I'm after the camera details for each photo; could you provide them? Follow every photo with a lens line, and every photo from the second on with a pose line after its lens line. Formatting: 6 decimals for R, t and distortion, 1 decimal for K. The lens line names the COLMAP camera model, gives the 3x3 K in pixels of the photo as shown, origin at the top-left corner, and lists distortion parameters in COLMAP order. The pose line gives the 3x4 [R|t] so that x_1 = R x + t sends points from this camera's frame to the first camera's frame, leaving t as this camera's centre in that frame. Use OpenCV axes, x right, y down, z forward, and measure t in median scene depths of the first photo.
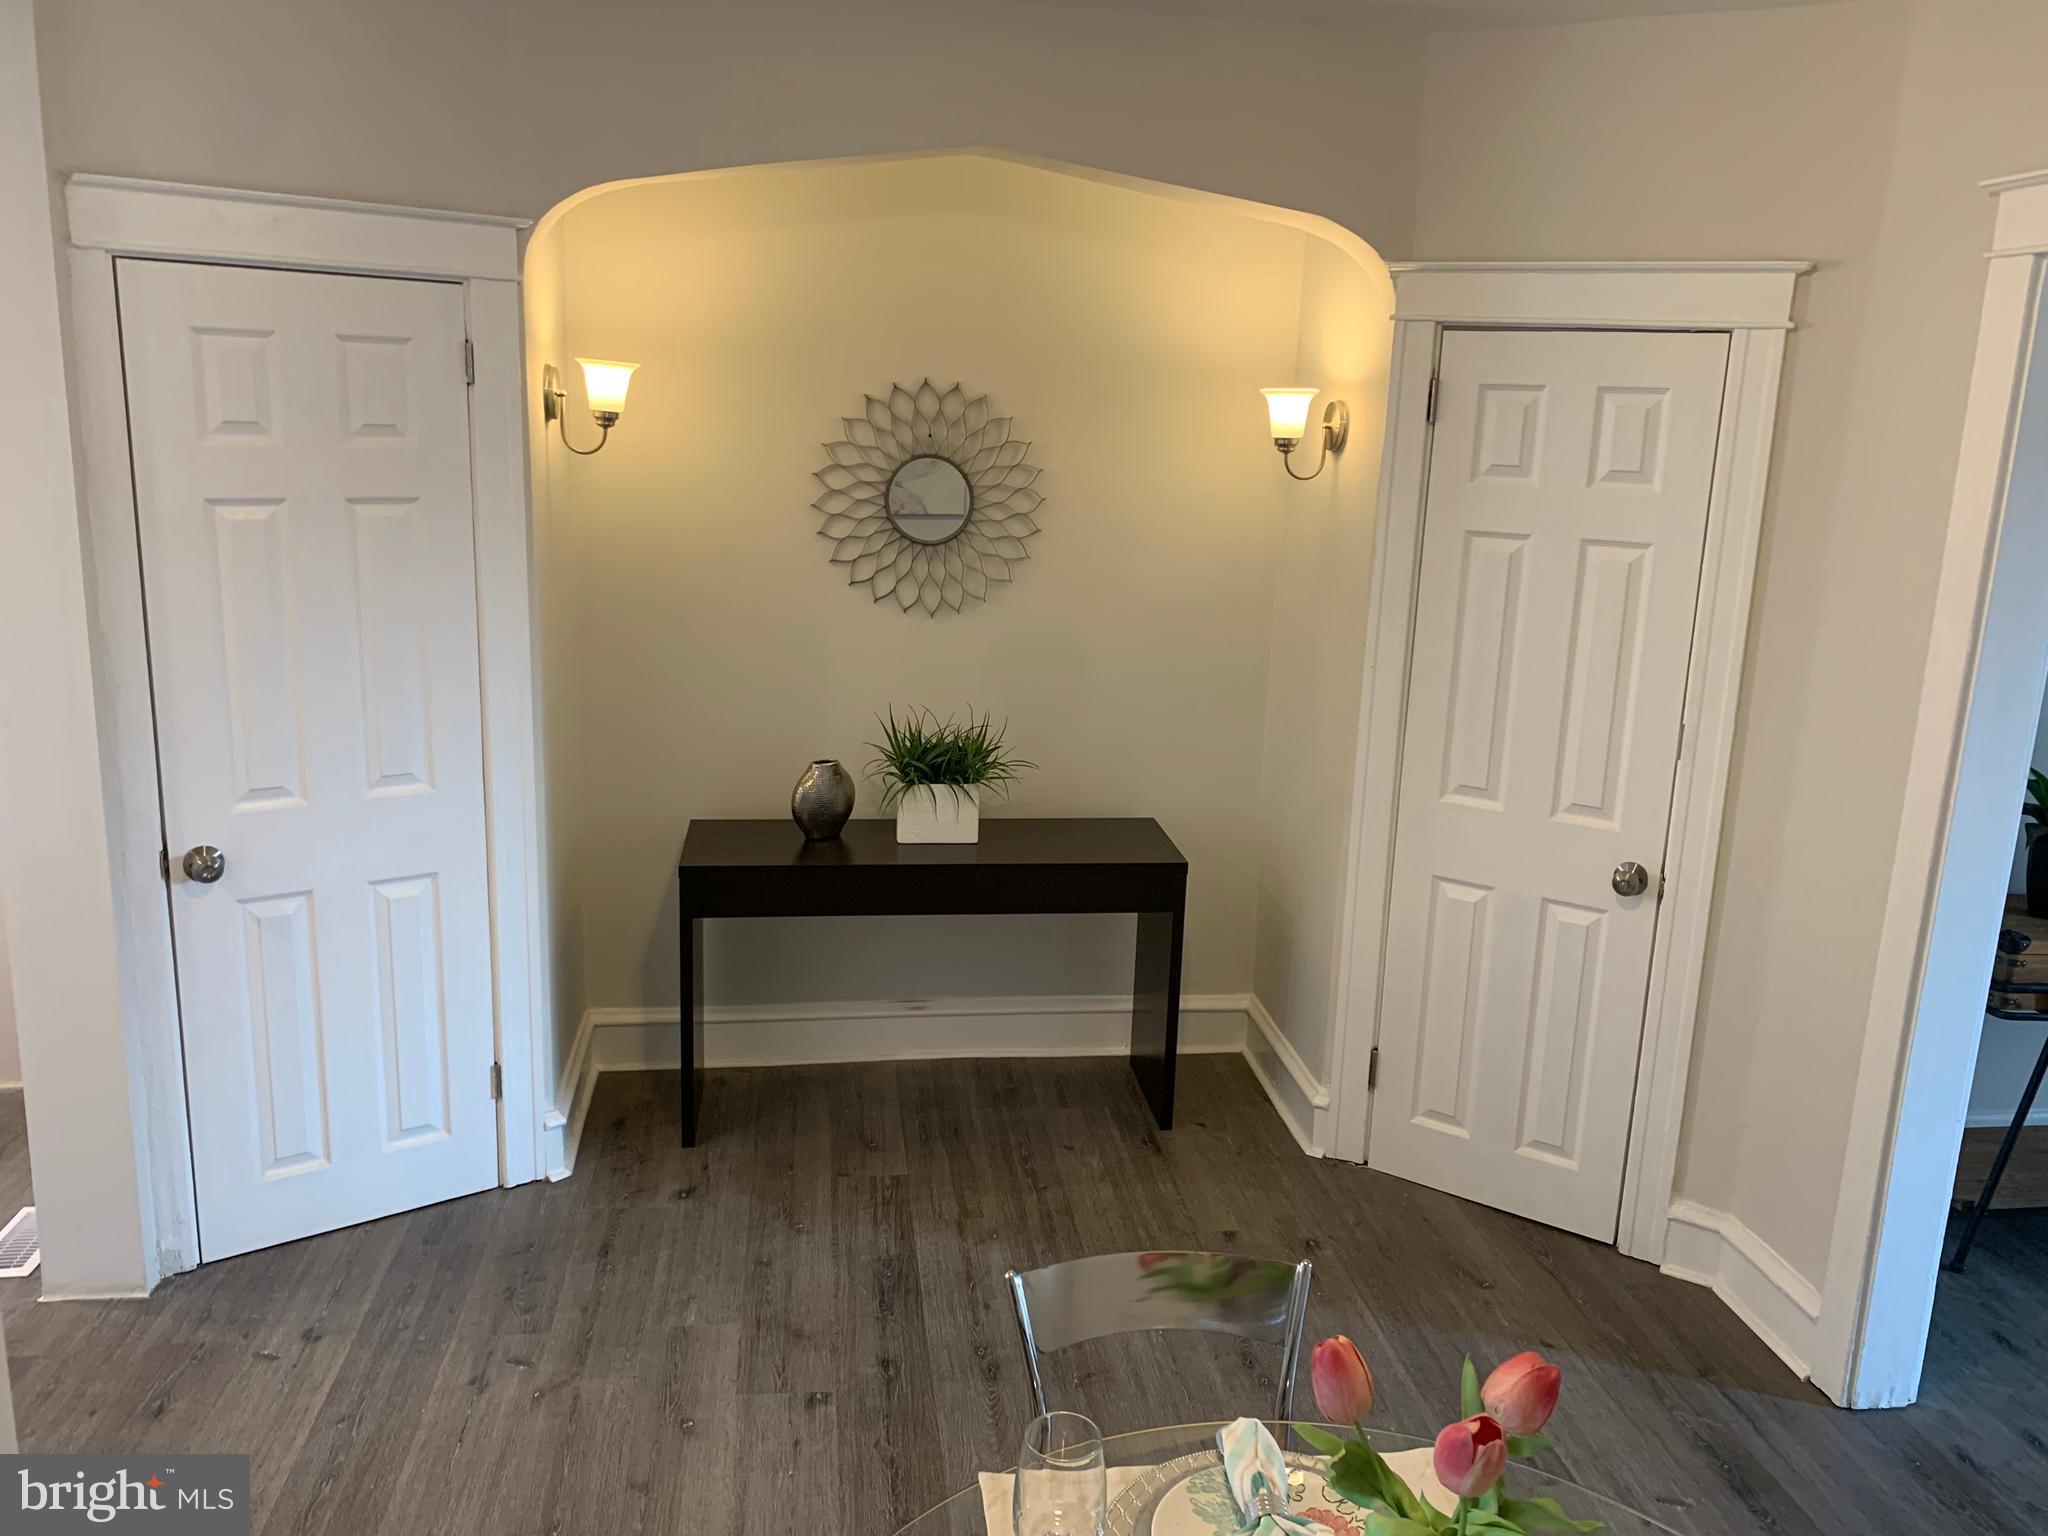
lens RADIAL K [[1551.9, 0, 1017.0], [0, 1551.9, 760.3], [0, 0, 1]] dist [-0.004059, -0.003613]
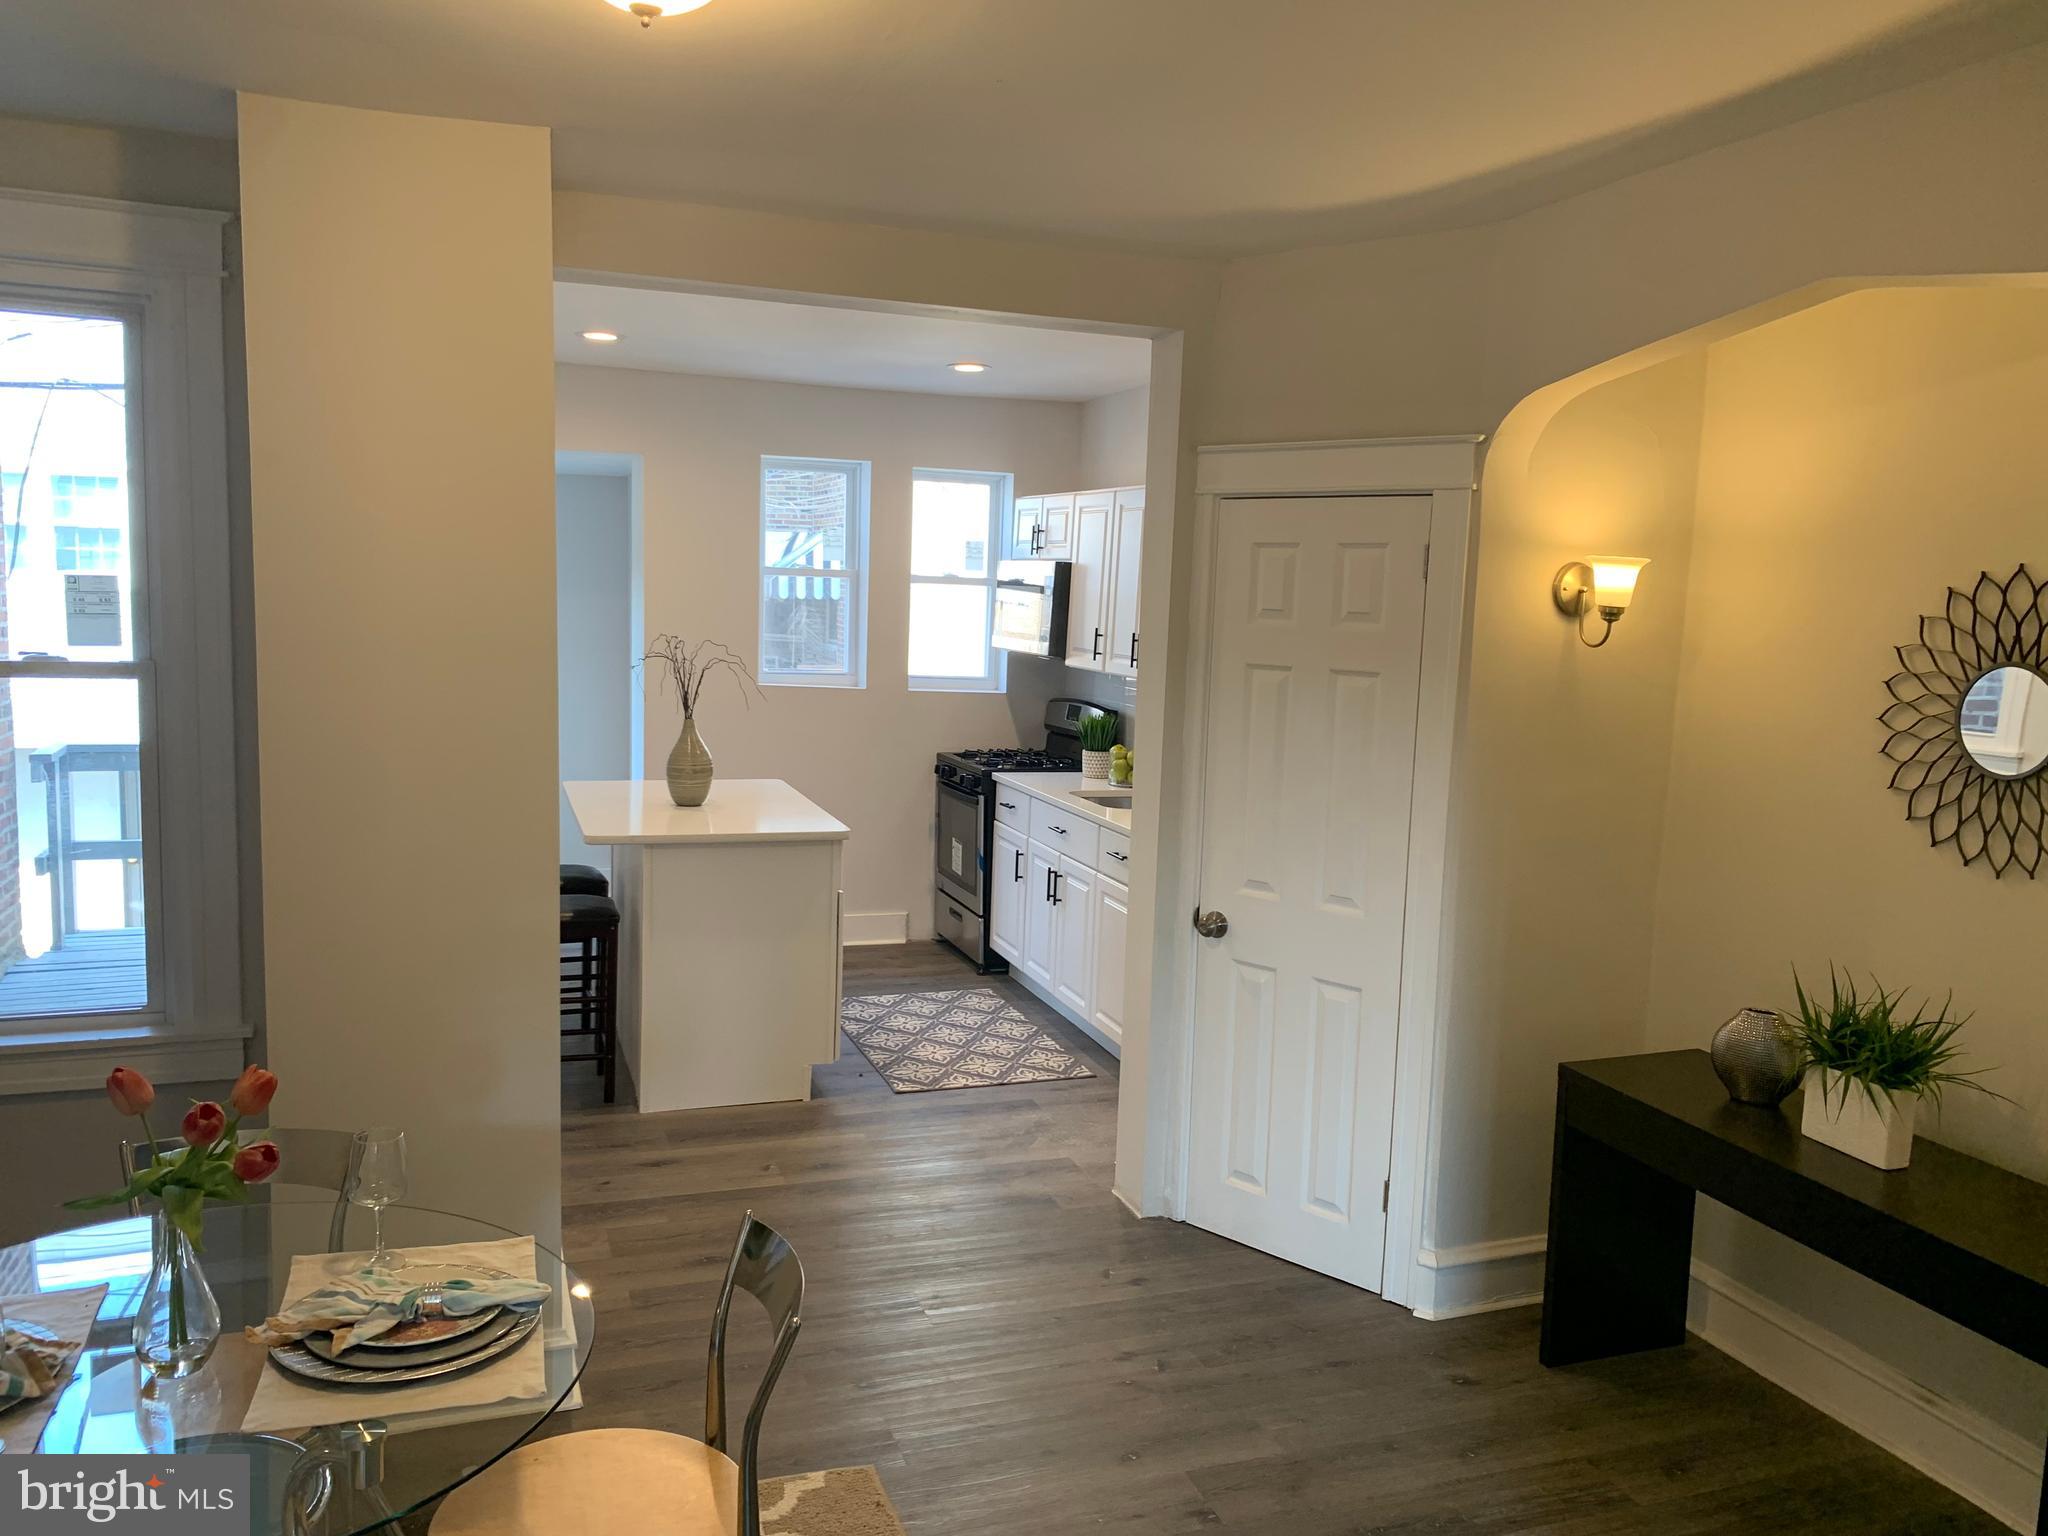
lens RADIAL K [[1570.8, 0, 1024.0], [0, 1570.8, 768.0], [0, 0, 1]] dist [0.061446, 0.000499]
pose [[0.214545, 0.091385, -0.972430, 0.629299], [-0.237647, 0.970577, 0.038779, -0.066174], [0.947362, 0.222776, 0.229950, 0.393608]]
